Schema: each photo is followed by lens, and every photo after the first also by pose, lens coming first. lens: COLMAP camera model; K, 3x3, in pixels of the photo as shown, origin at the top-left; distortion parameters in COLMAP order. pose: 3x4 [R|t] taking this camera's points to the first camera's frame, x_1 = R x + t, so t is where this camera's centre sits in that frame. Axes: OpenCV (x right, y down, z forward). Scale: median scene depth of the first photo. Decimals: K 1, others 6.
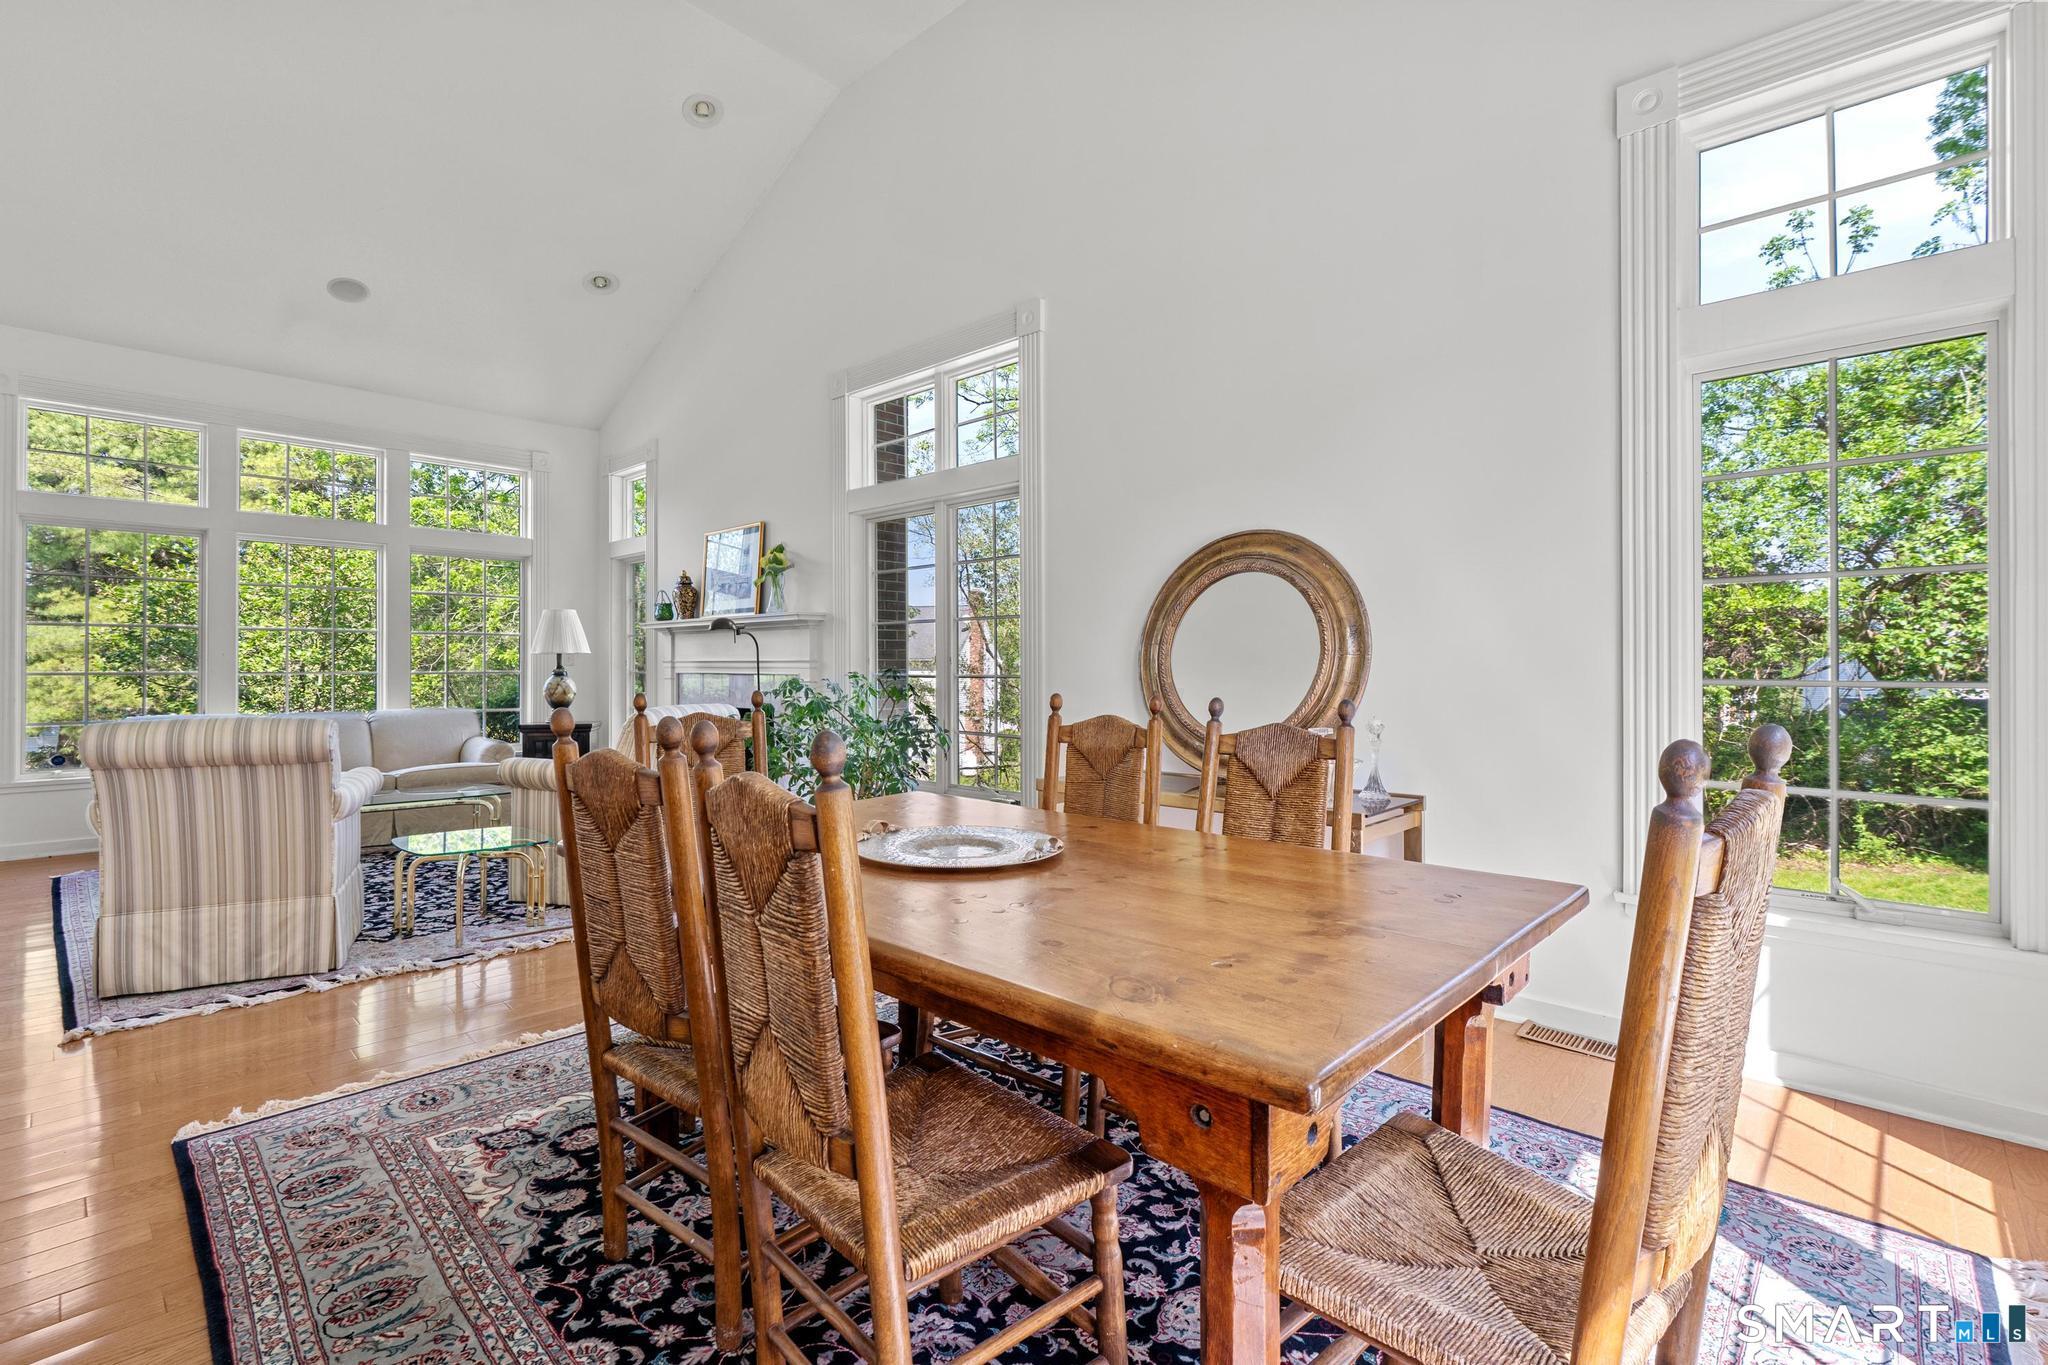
lens RADIAL K [[923.4, 0, 1009.5], [0, 923.4, 675.8], [0, 0, 1]] dist [-0.003164, 0.000793]
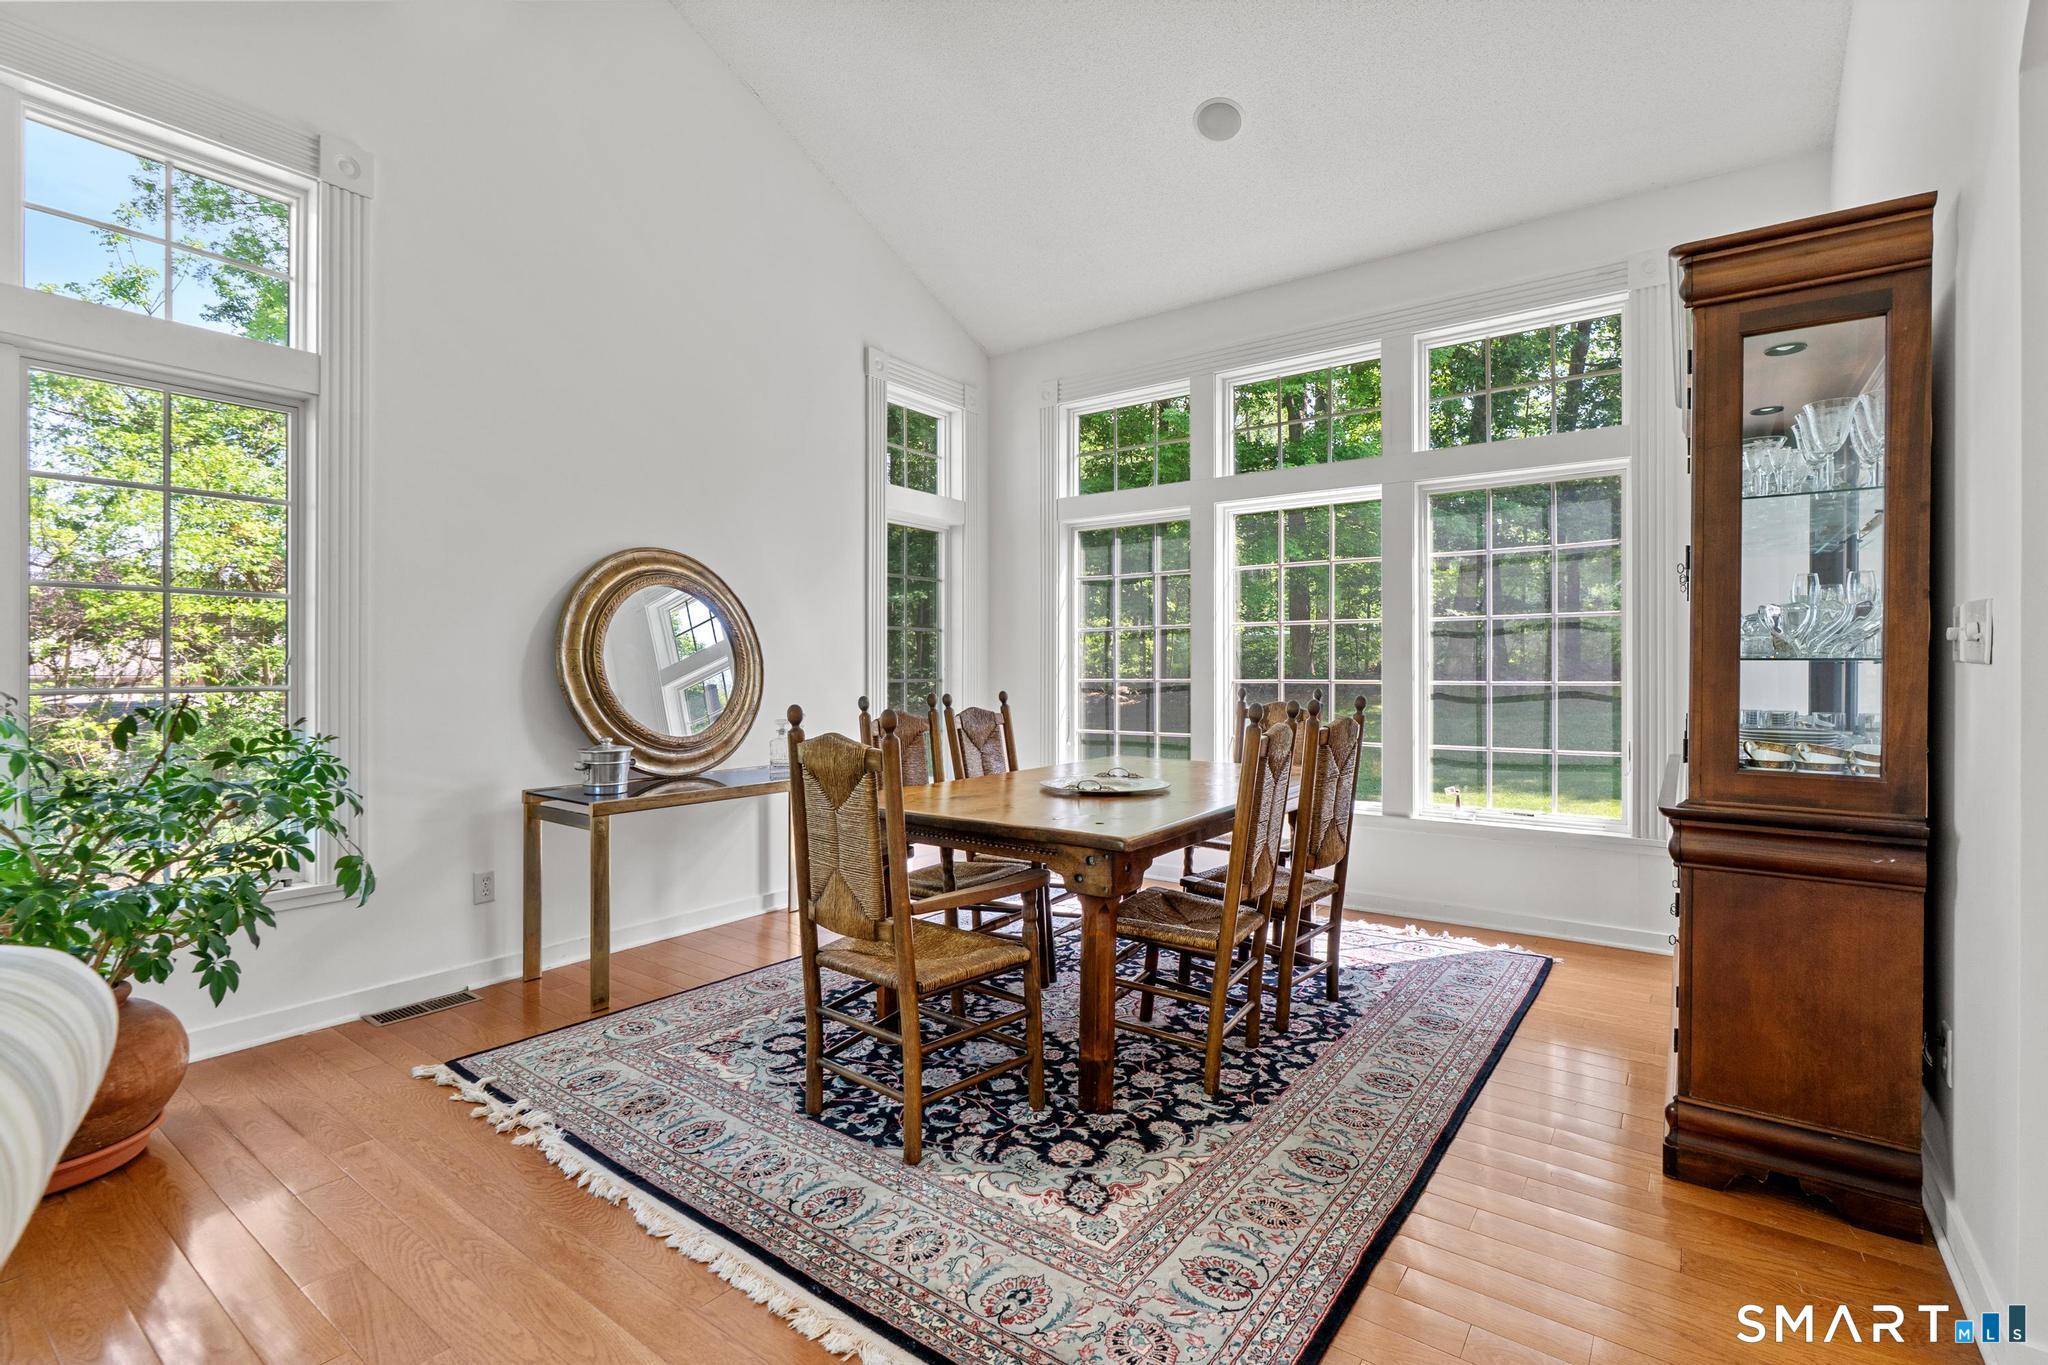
lens RADIAL K [[923.4, 0, 1032.3], [0, 923.4, 676.2], [0, 0, 1]] dist [-0.003164, 0.000793]
pose [[-0.138609, -0.001828, 0.990346, -1.651423], [0.011470, 0.999928, 0.003451, -0.009526], [-0.990281, 0.011837, -0.138578, 1.354953]]
